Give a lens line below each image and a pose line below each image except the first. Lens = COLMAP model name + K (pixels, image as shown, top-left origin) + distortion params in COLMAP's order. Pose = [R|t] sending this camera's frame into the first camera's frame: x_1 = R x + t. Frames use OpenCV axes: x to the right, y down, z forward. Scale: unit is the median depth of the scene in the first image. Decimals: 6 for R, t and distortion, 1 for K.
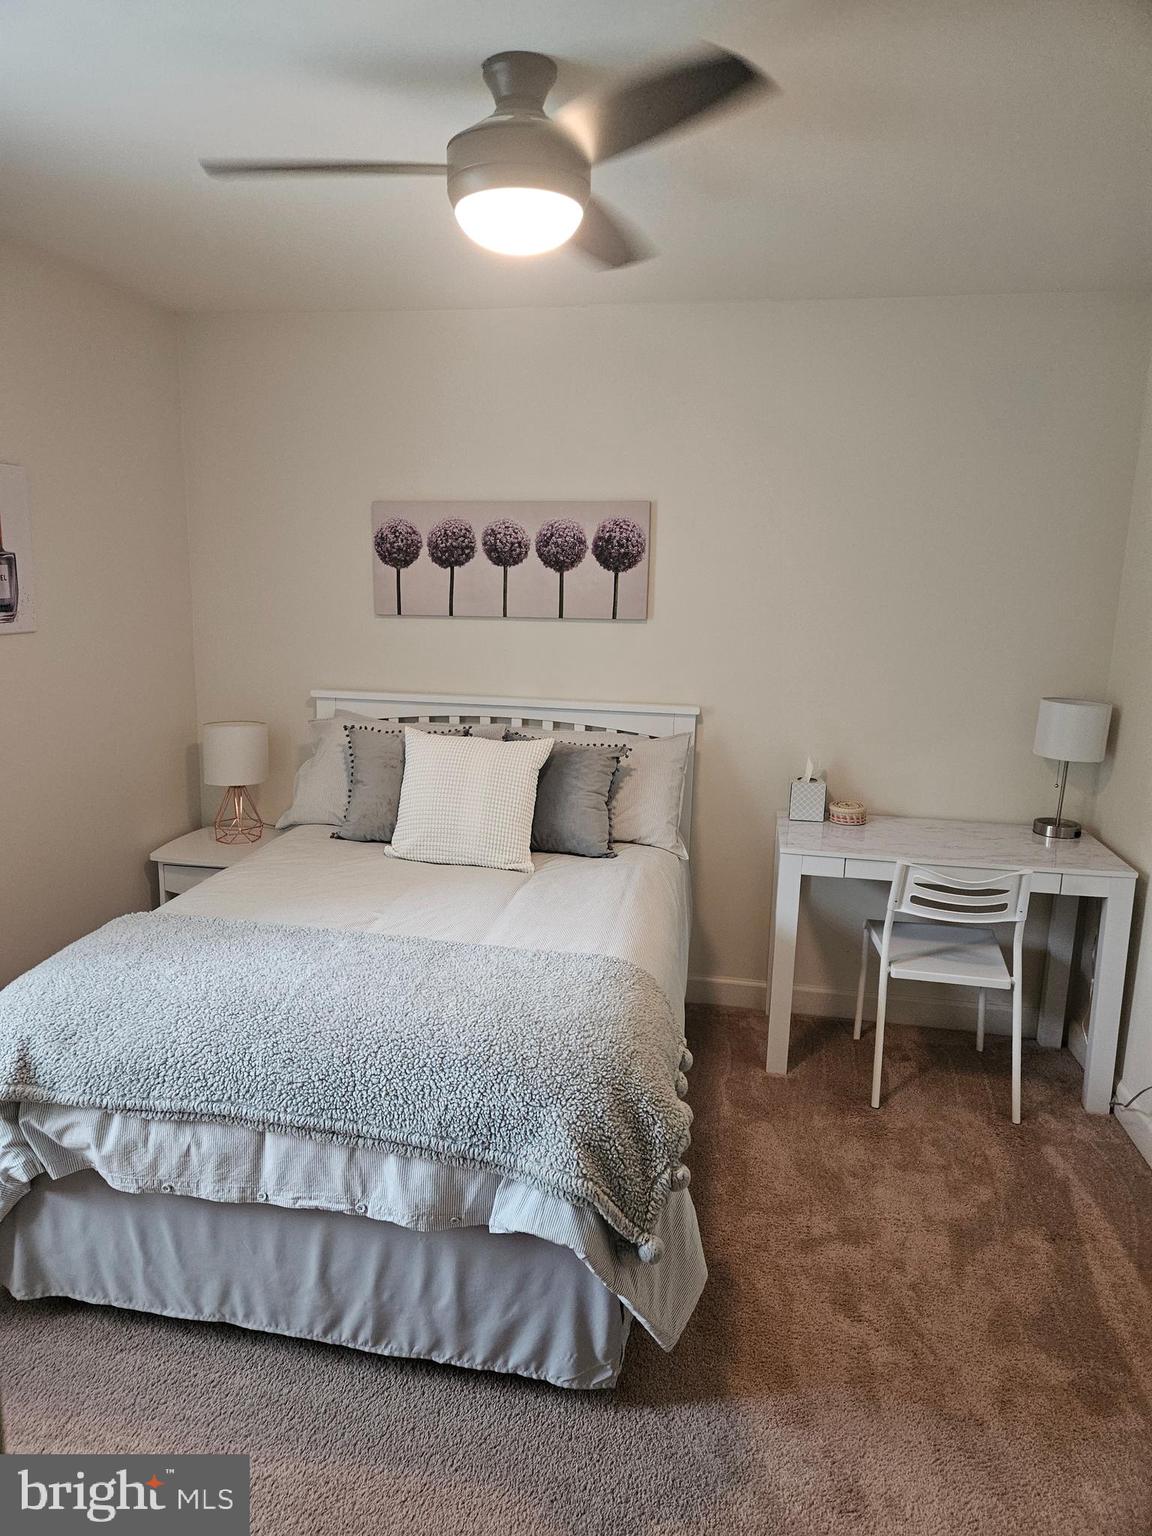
lens RADIAL K [[1019.3, 0, 566.1], [0, 1019.3, 770.3], [0, 0, 1]] dist [0.077511, -0.063166]
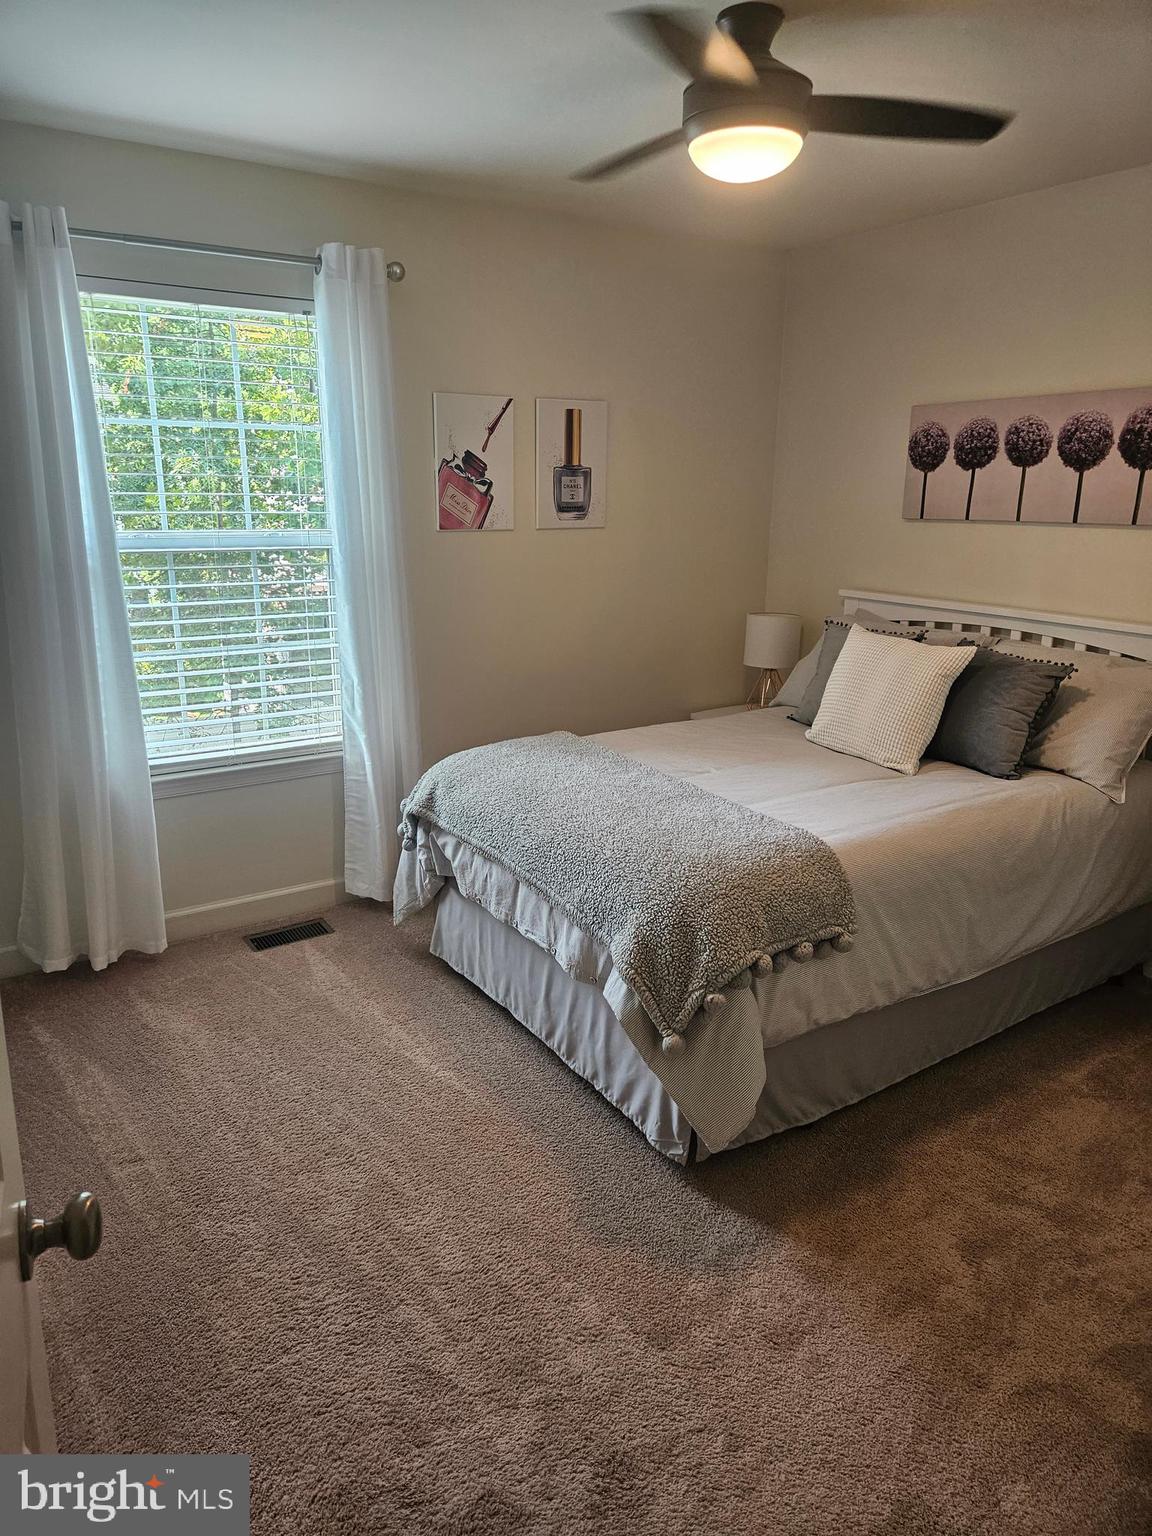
lens RADIAL K [[1019.3, 0, 577.0], [0, 1019.3, 762.9], [0, 0, 1]] dist [0.077511, -0.063166]
pose [[0.682460, 0.183832, -0.707428, 0.449391], [-0.134444, 0.982914, 0.125720, 0.004547], [0.718452, 0.009310, 0.695514, 0.052265]]
